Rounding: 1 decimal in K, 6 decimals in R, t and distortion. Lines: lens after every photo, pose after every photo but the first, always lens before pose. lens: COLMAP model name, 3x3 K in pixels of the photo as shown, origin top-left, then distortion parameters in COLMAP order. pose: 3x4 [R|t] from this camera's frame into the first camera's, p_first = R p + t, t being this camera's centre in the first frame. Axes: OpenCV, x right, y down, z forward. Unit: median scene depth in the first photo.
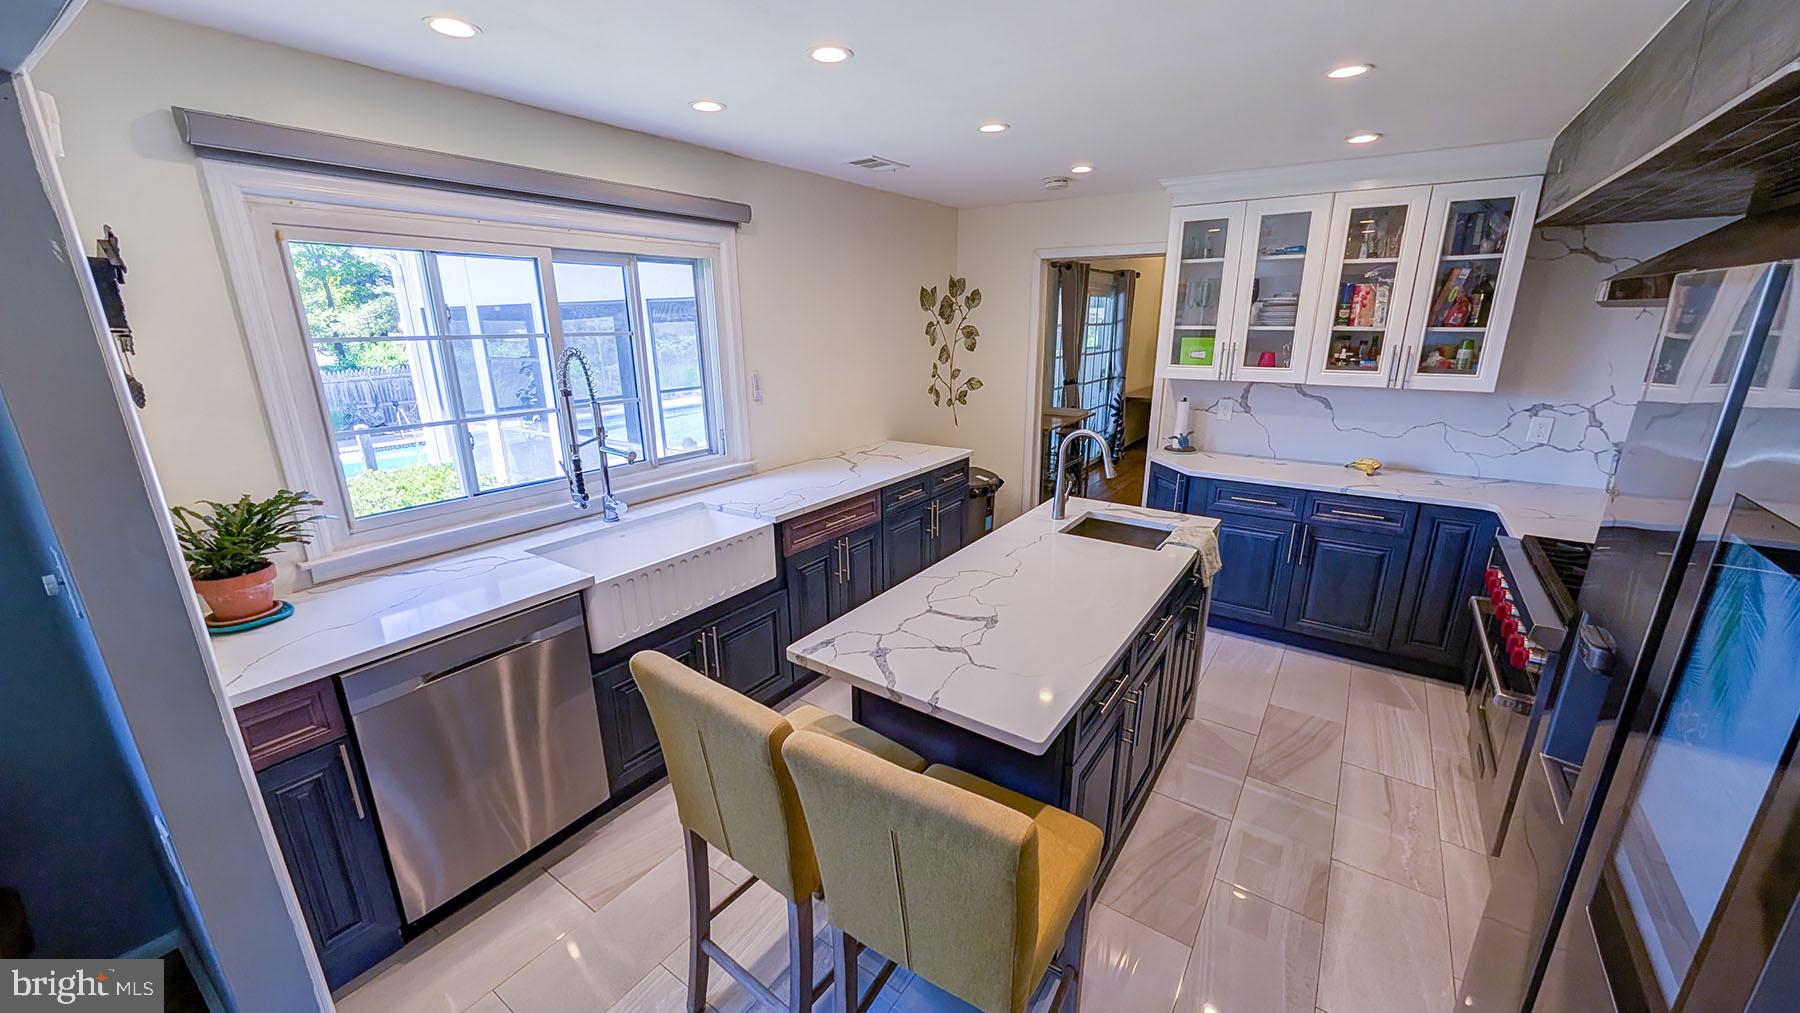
lens RADIAL K [[675.3, 0, 906.0], [0, 675.3, 508.6], [0, 0, 1]] dist [0.000867, -0.000316]
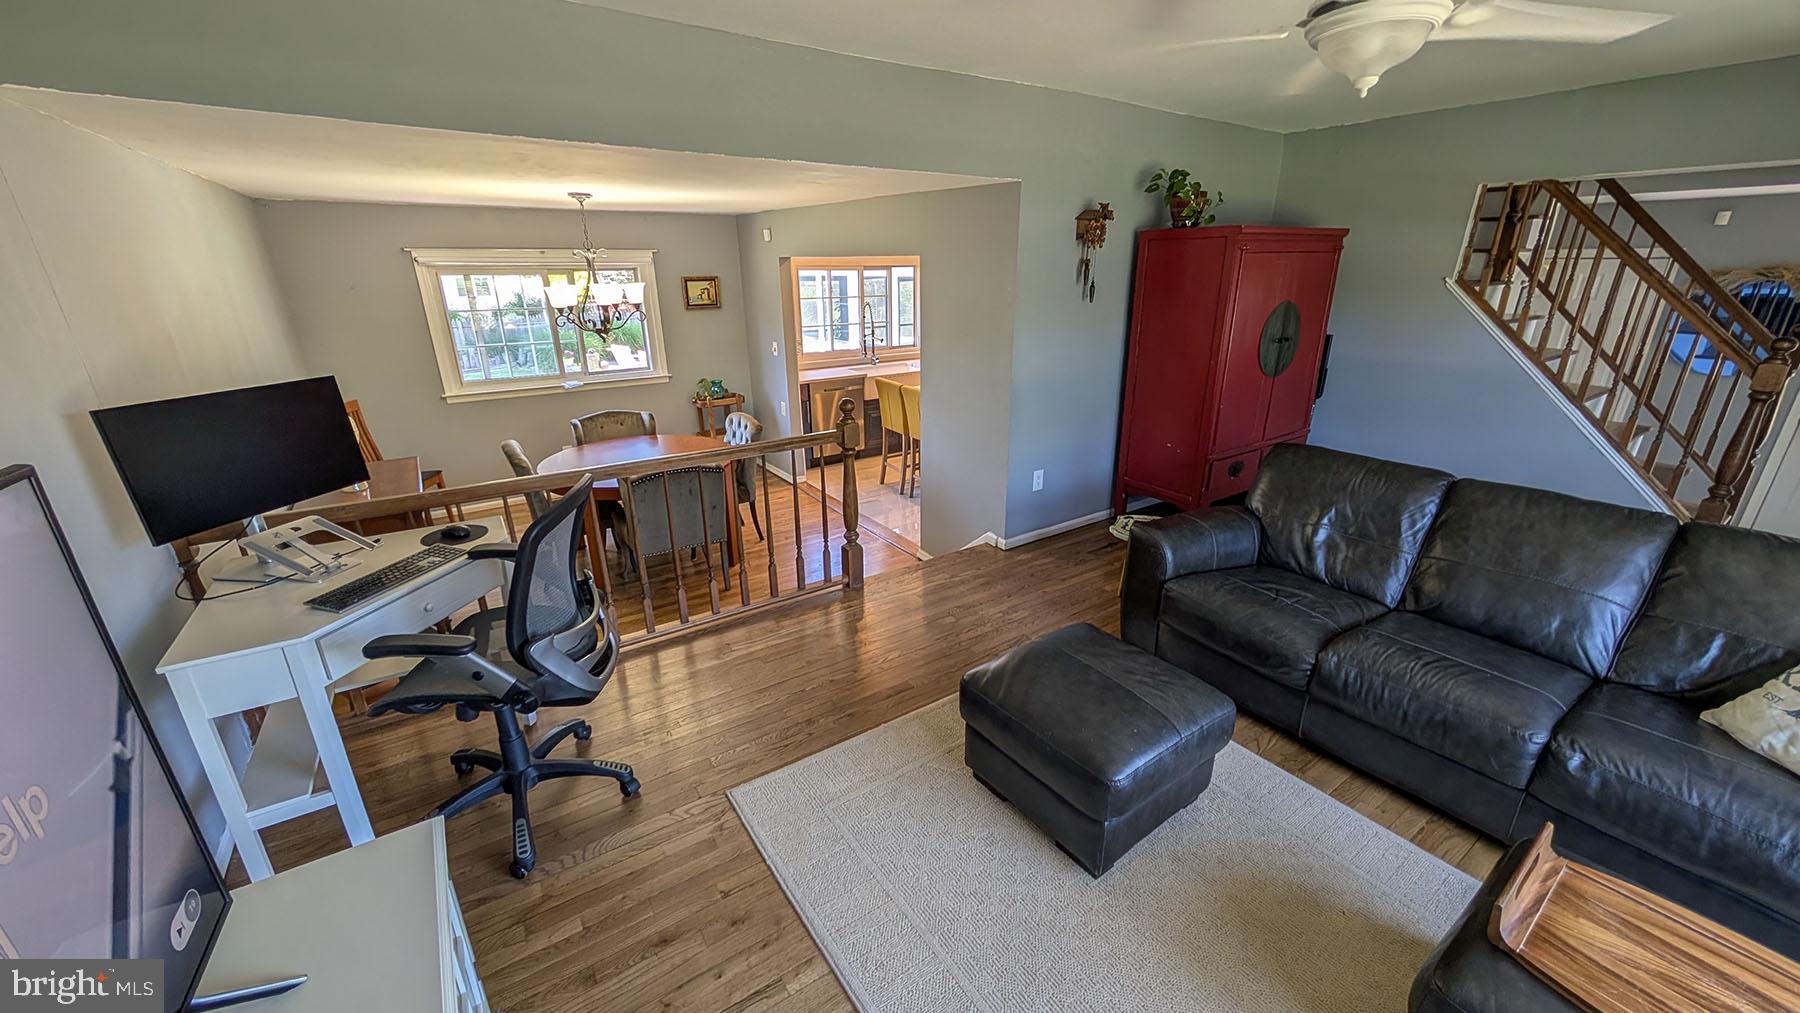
lens RADIAL K [[675.3, 0, 894.5], [0, 675.3, 505.3], [0, 0, 1]] dist [0.000867, -0.000316]
pose [[0.925072, 0.120270, -0.360245, 0.593059], [-0.096006, 0.991781, 0.084580, 0.286790], [0.367456, -0.043657, 0.929016, -1.309621]]
